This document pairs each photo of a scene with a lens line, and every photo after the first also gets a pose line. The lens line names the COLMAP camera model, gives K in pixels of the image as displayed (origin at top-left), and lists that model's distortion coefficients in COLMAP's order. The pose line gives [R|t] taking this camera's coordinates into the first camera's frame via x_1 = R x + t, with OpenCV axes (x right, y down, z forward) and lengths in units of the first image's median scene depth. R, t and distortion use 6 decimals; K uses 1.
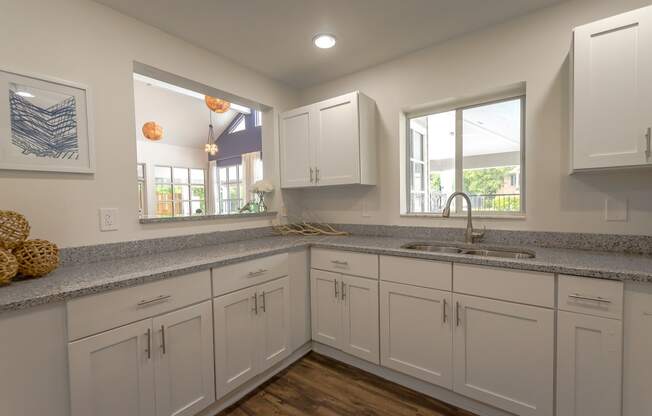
lens RADIAL K [[272.4, 0, 331.2], [0, 272.4, 211.2], [0, 0, 1]] dist [-0.004627, -0.000402]
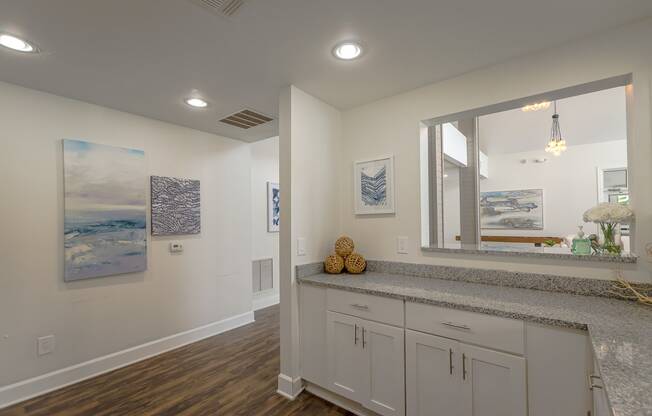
lens RADIAL K [[285.9, 0, 331.7], [0, 285.9, 217.0], [0, 0, 1]] dist [0.011118, -0.004442]
pose [[-0.006420, 0.005094, -0.999966, 0.498288], [-0.026455, 0.999636, 0.005262, -0.085998], [0.999629, 0.026488, -0.006283, 0.495408]]
